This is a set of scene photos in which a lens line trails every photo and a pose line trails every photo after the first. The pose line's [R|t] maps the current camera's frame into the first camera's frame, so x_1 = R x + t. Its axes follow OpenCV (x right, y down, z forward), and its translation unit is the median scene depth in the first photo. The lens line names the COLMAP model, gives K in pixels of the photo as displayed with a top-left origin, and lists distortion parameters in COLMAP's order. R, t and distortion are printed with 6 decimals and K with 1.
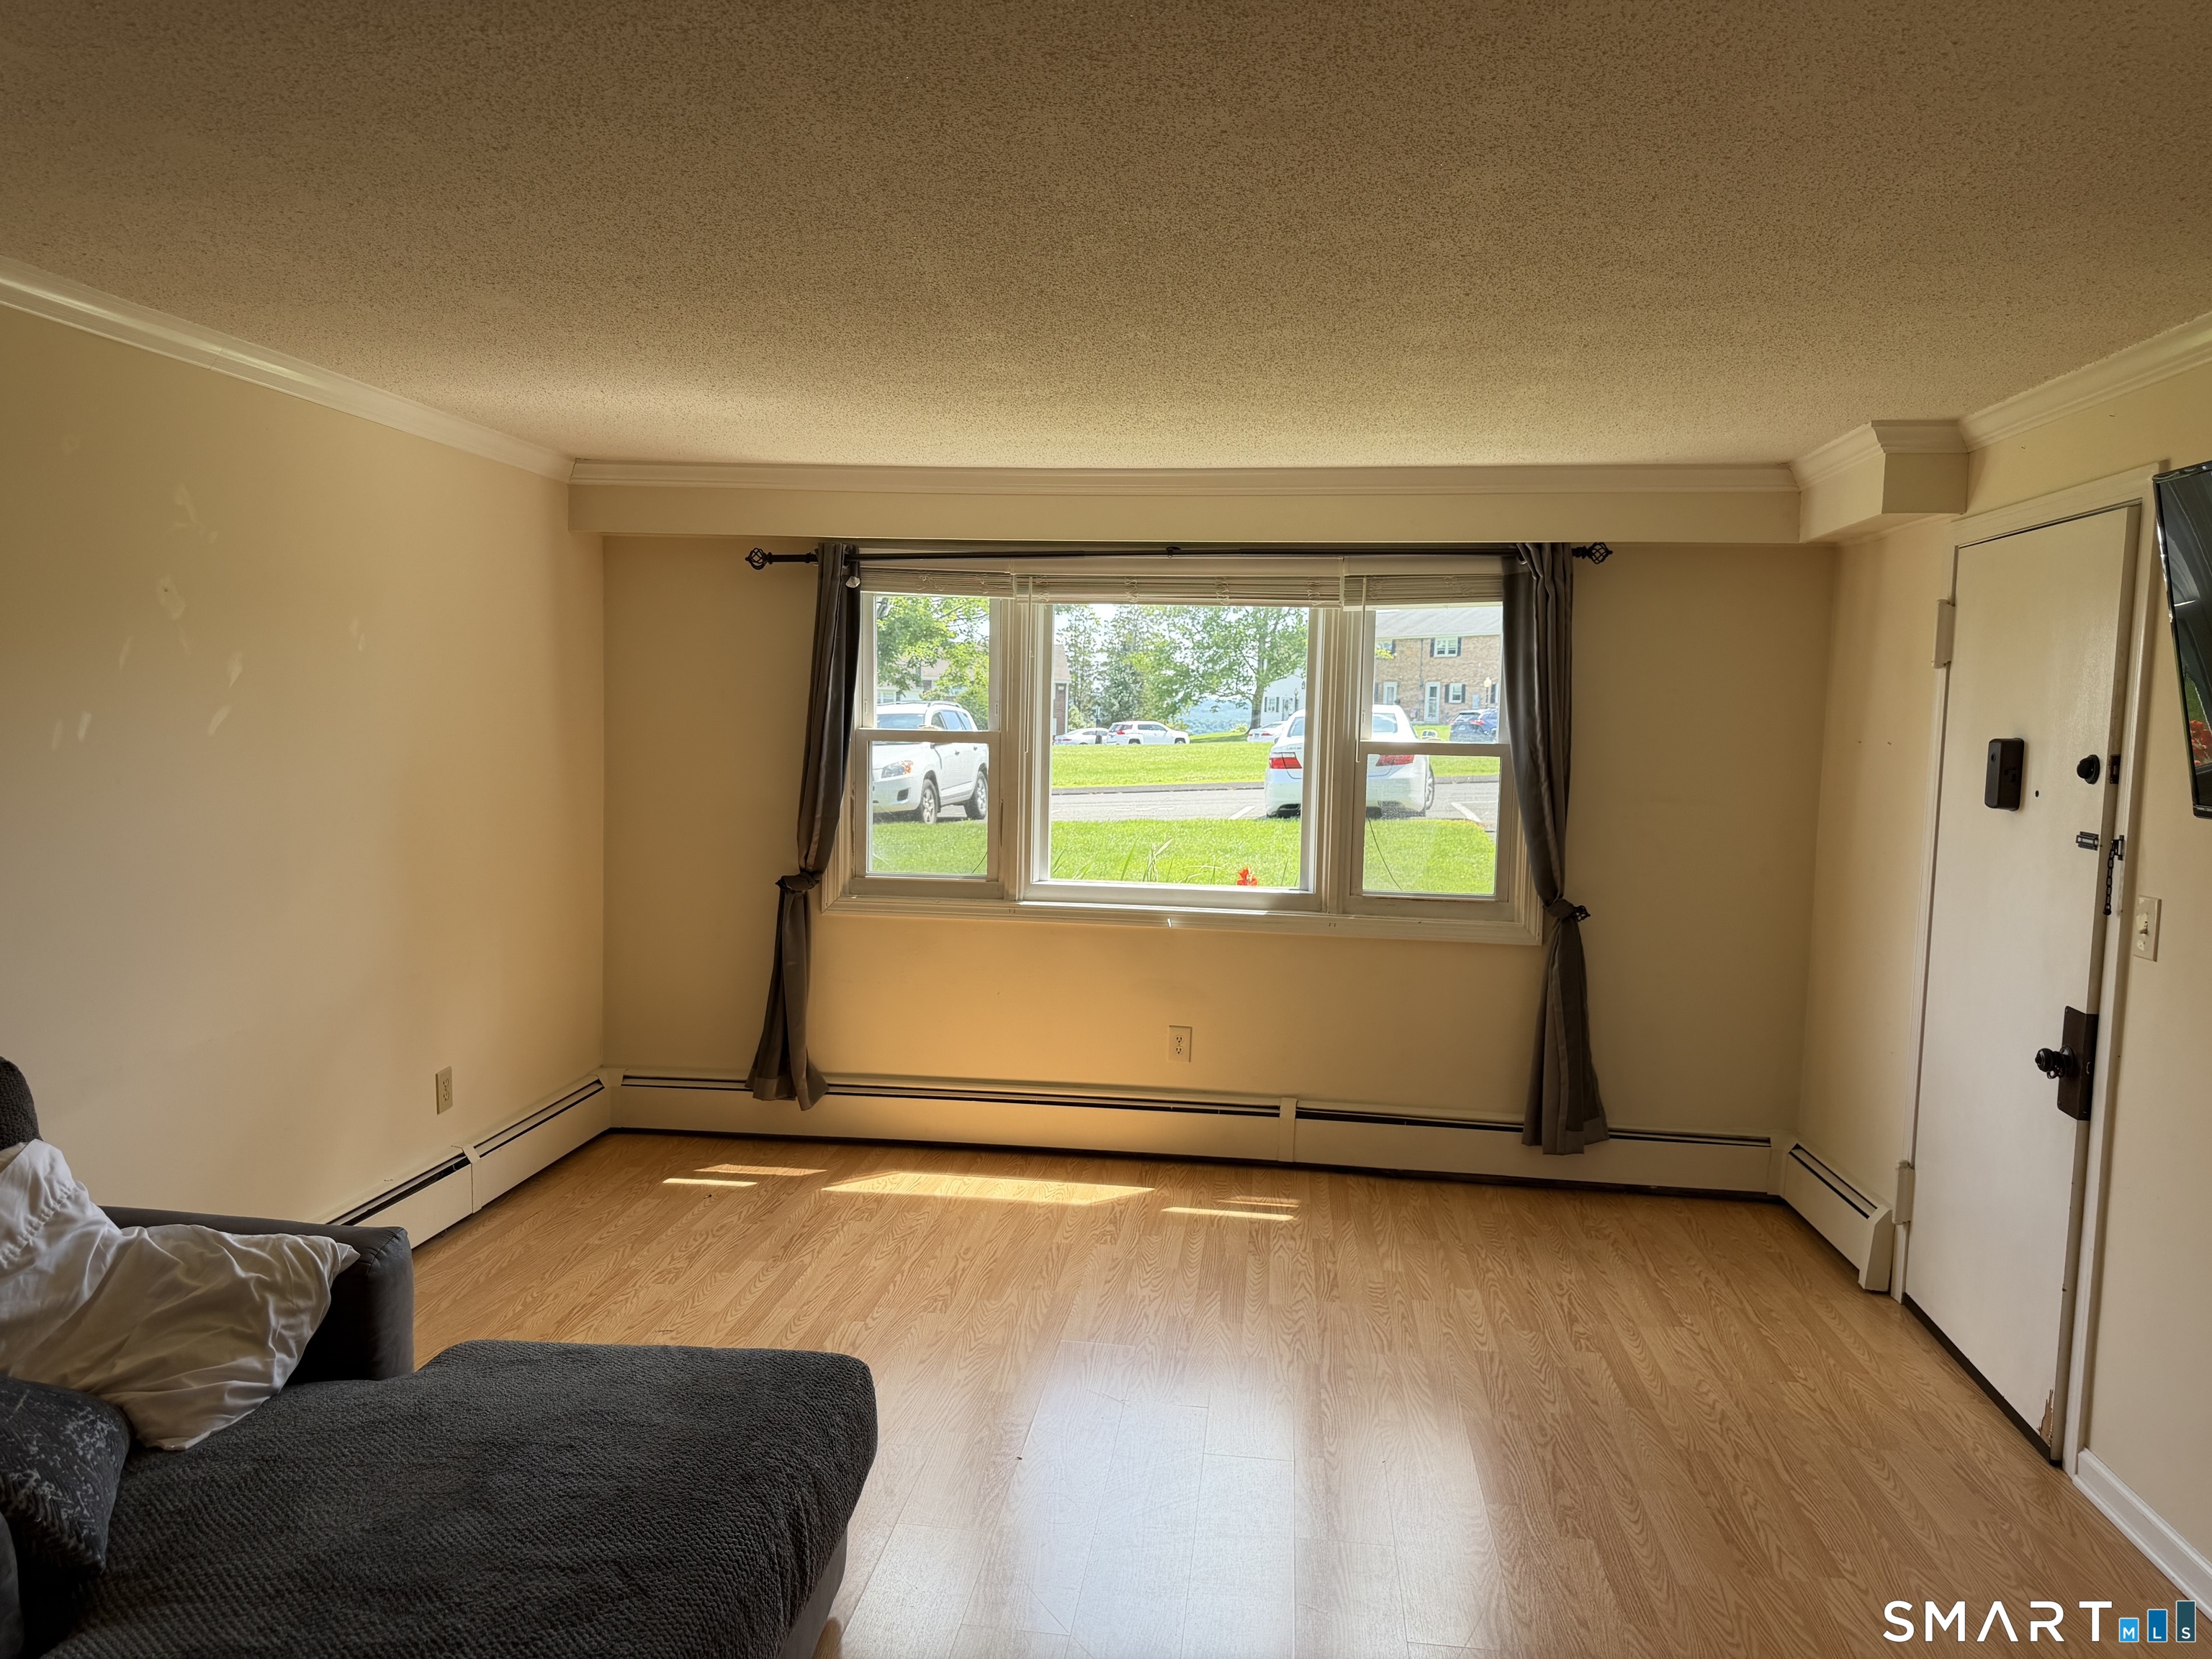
lens RADIAL K [[1544.0, 0, 1104.2], [0, 1544.0, 829.9], [0, 0, 1]] dist [0.021466, -0.029591]
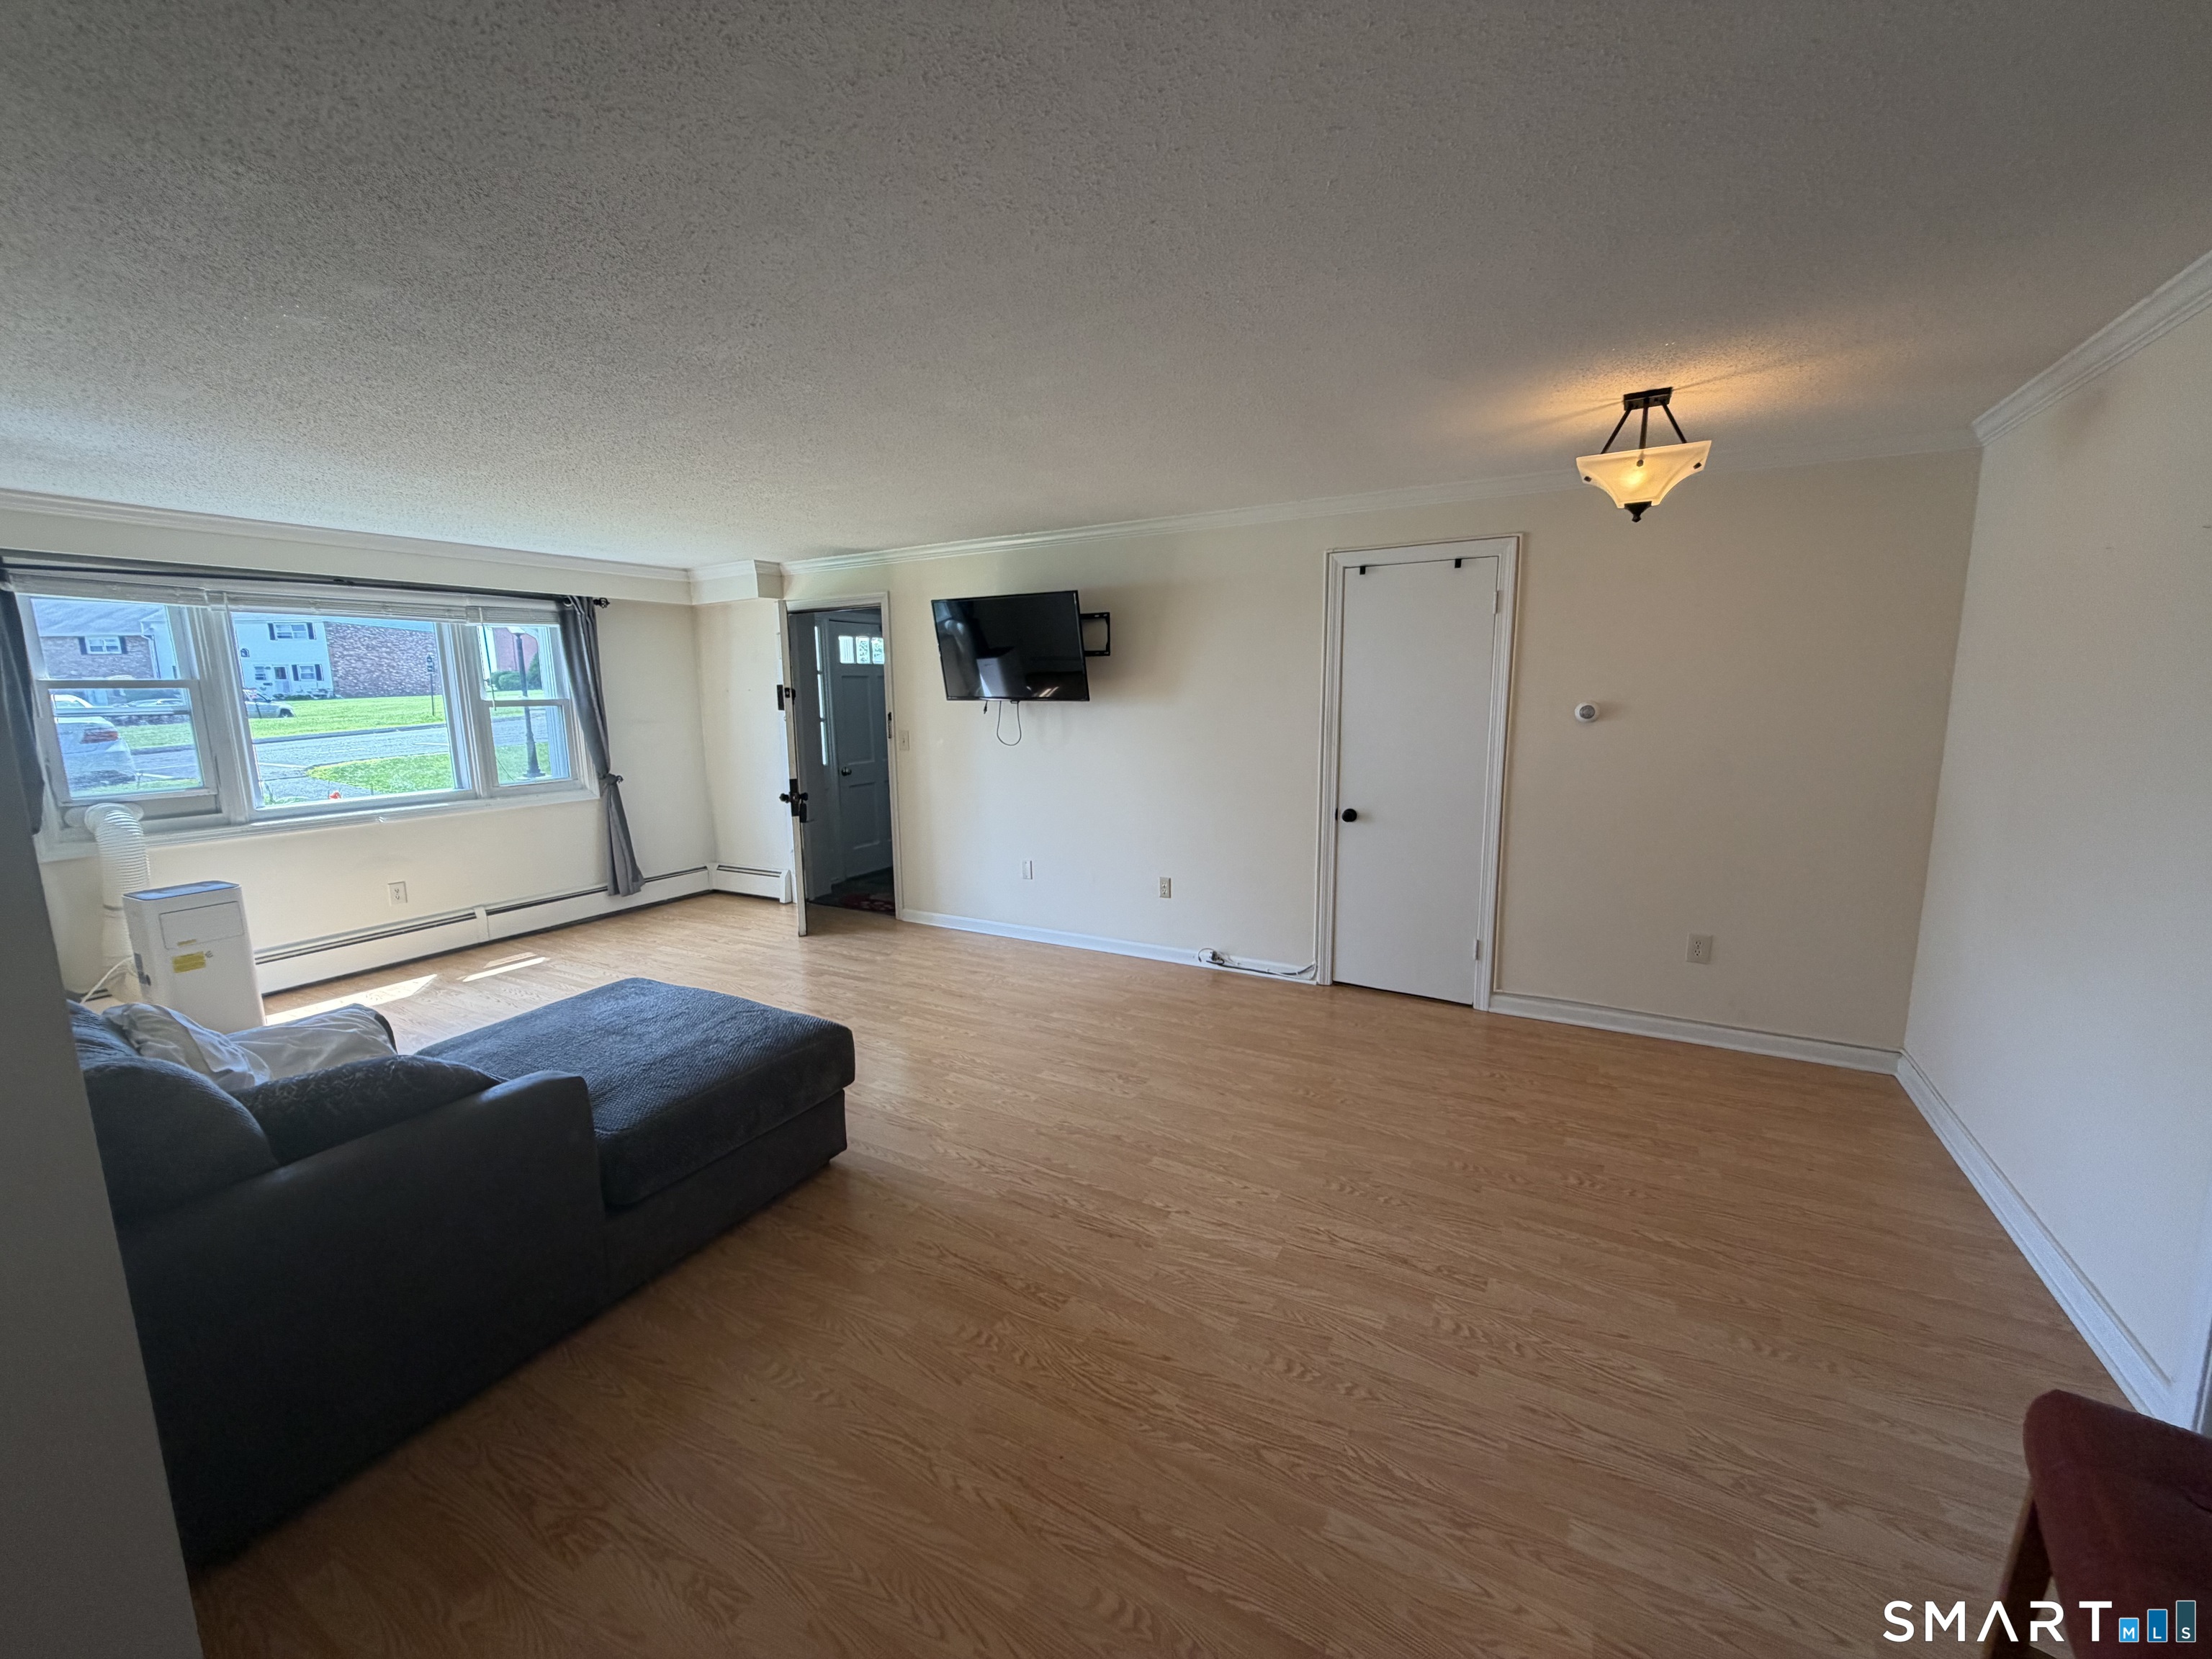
lens RADIAL K [[890.8, 0, 1113.8], [0, 890.8, 834.2], [0, 0, 1]] dist [-0.000765, 0.000972]
pose [[0.343129, -0.178630, 0.922146, -0.578181], [0.100876, 0.983080, 0.152898, 0.010654], [-0.933856, 0.040559, 0.355343, -0.041001]]
